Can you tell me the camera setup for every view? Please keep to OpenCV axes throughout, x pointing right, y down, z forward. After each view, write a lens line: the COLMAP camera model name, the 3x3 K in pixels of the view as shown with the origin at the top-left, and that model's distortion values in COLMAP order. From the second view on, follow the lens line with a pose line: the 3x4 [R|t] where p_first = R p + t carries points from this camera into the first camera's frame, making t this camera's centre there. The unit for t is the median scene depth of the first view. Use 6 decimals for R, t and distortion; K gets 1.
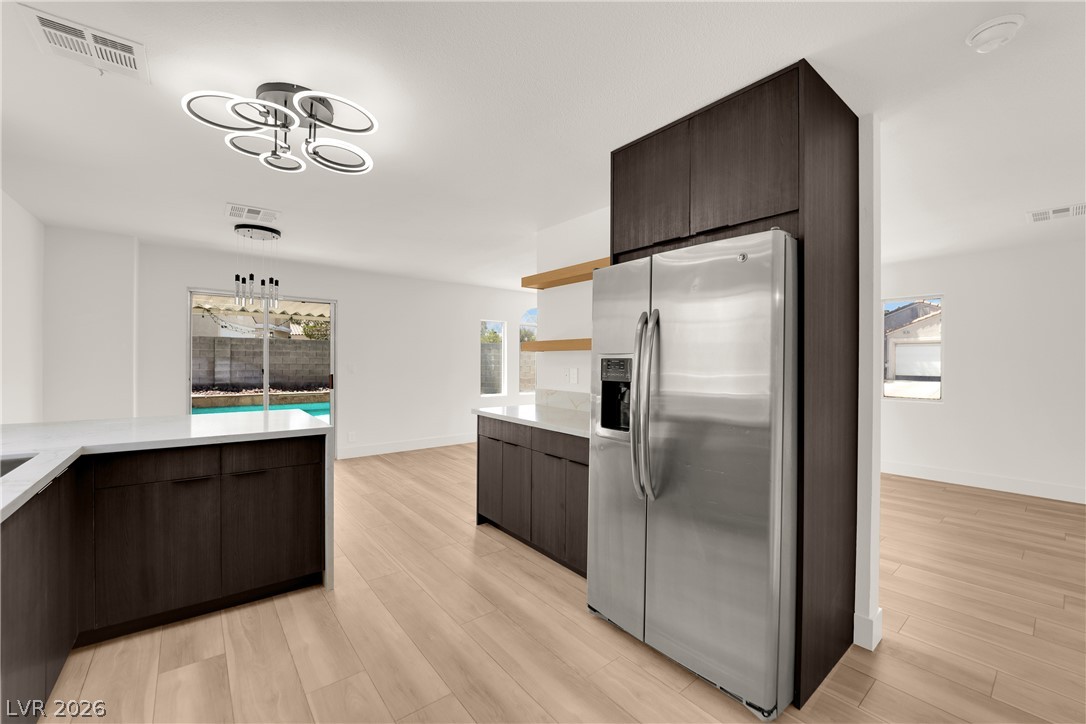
lens RADIAL K [[437.8, 0, 543.0], [0, 437.8, 362.0], [0, 0, 1]] dist [-0.015228, -0.000406]
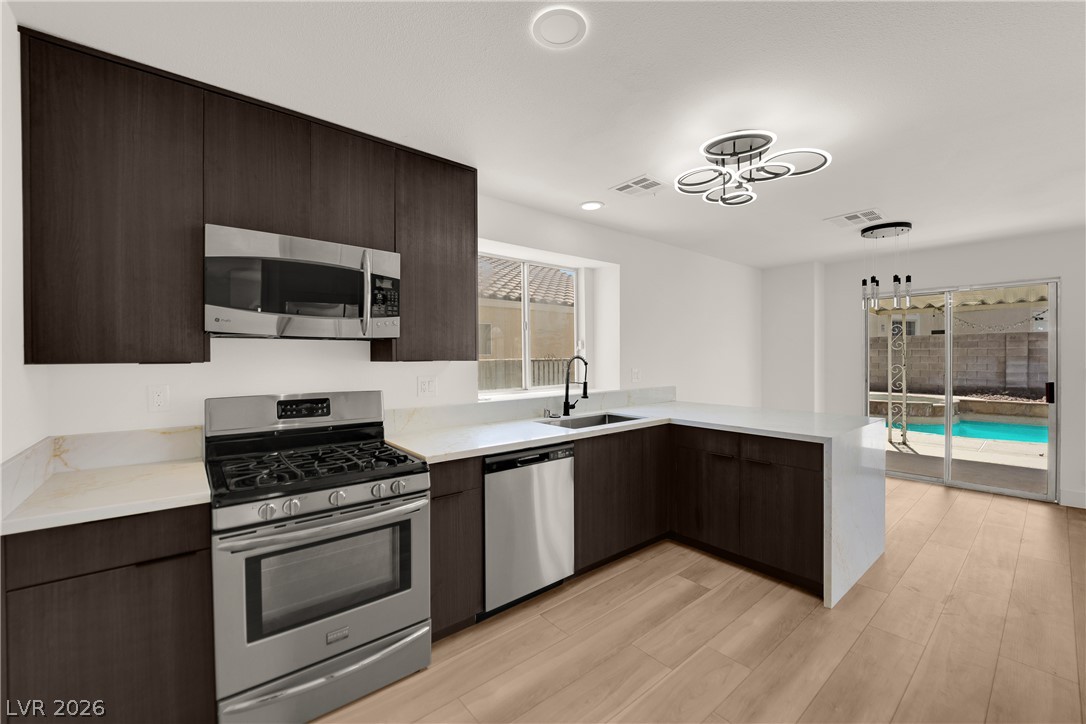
lens RADIAL K [[438.7, 0, 543.0], [0, 438.7, 362.0], [0, 0, 1]] dist [-0.016529, -0.000156]
pose [[0.015813, 0.001529, -0.999874, 0.320682], [0.001817, 0.999997, 0.001558, -0.012199], [0.999873, -0.001841, 0.015810, 0.256547]]
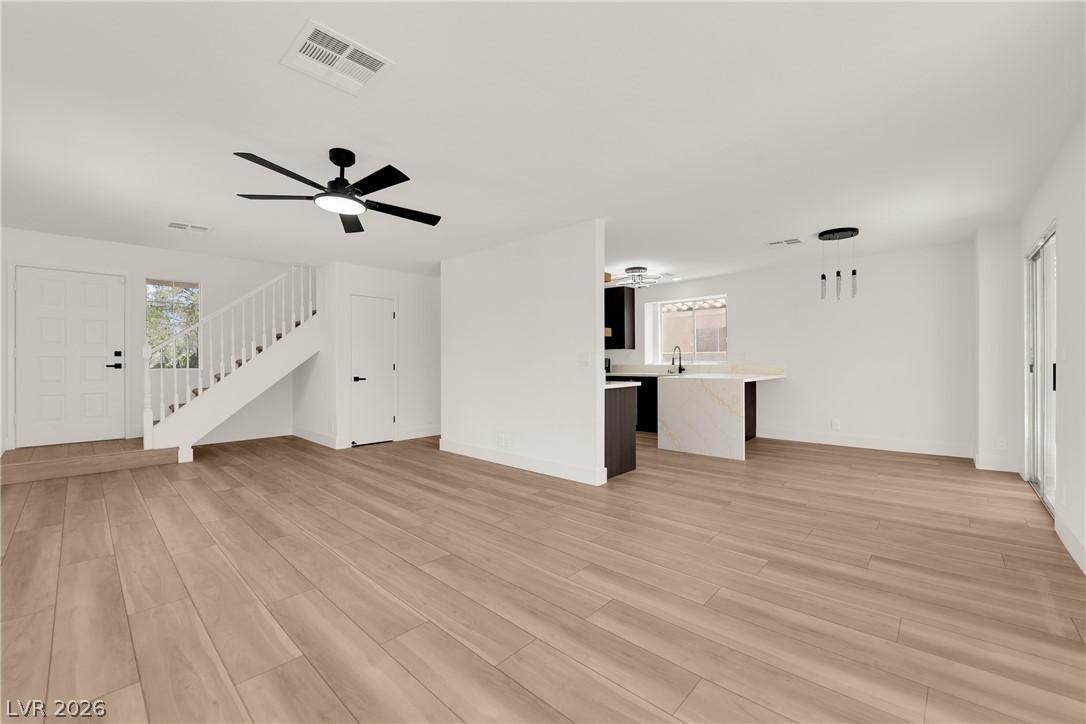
lens RADIAL K [[437.8, 0, 543.0], [0, 437.8, 362.0], [0, 0, 1]] dist [-0.015228, -0.000406]
pose [[-0.988624, -0.002739, -0.150381, 0.328467], [-0.003344, 0.999987, 0.003769, 0.044450], [0.150369, 0.004229, -0.988621, 2.260288]]
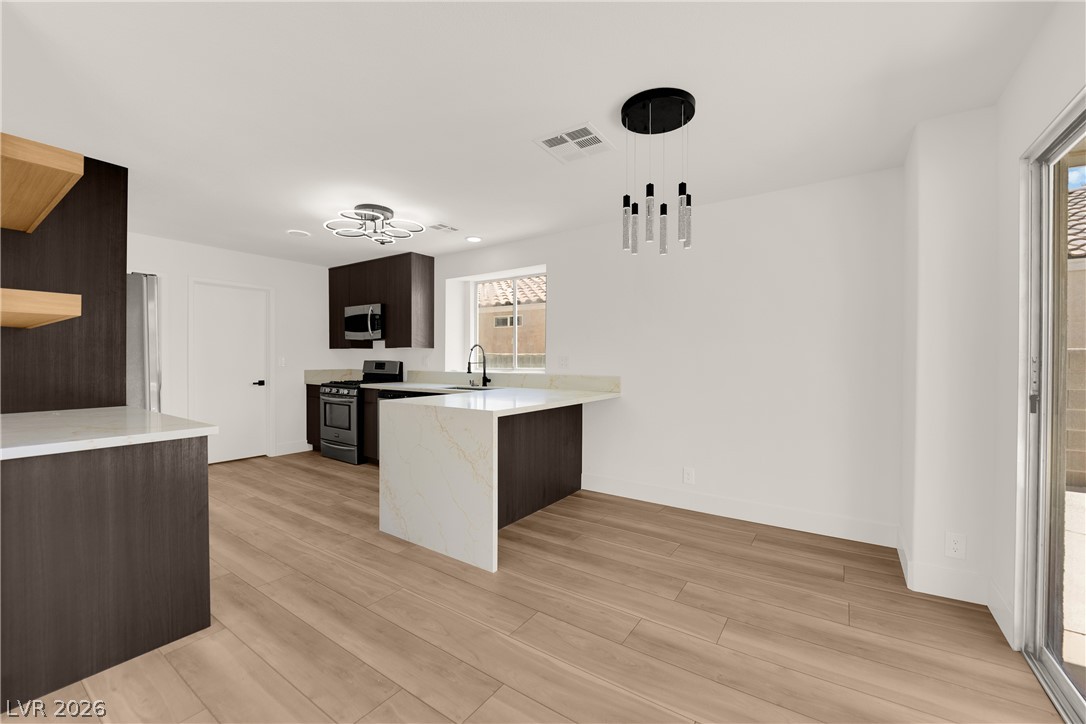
lens RADIAL K [[437.8, 0, 543.0], [0, 437.8, 362.0], [0, 0, 1]] dist [-0.015228, -0.000406]
pose [[-0.957962, -0.008922, -0.286757, -0.405133], [-0.012266, 0.999876, 0.009867, 0.014116], [0.286633, 0.012970, -0.957953, 1.660500]]
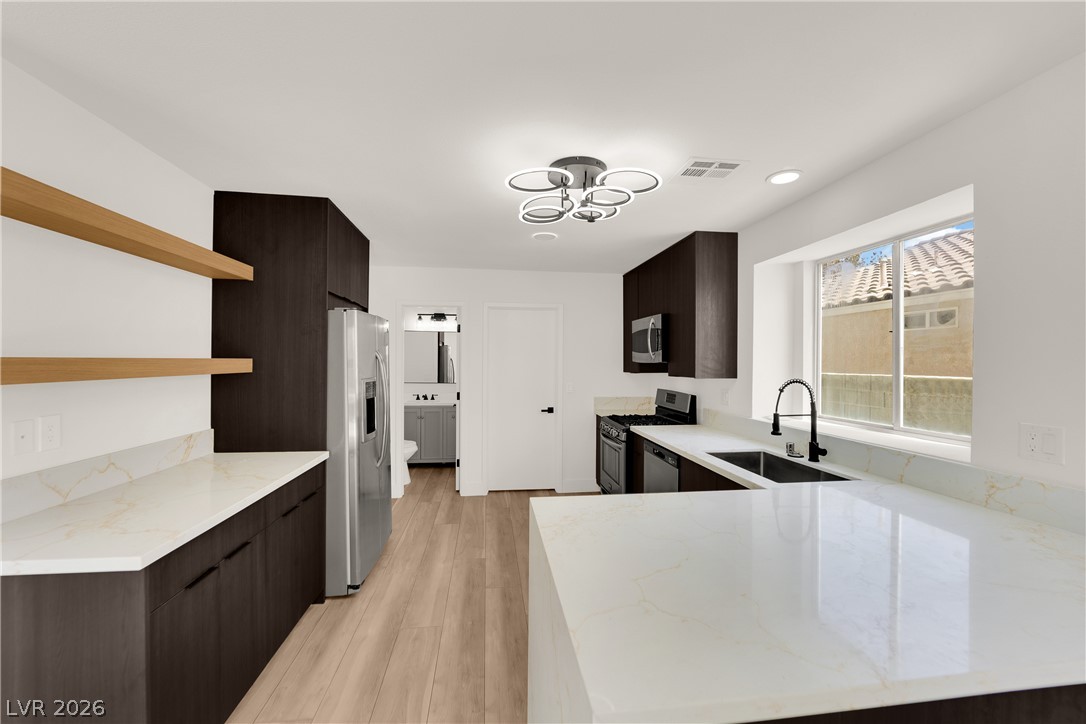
lens RADIAL K [[437.8, 0, 543.0], [0, 437.8, 362.0], [0, 0, 1]] dist [-0.015228, -0.000406]
pose [[-0.852833, -0.013654, 0.522005, -0.610955], [-0.010333, 0.999904, 0.009273, -0.053166], [-0.522081, 0.002515, -0.852892, 1.125904]]
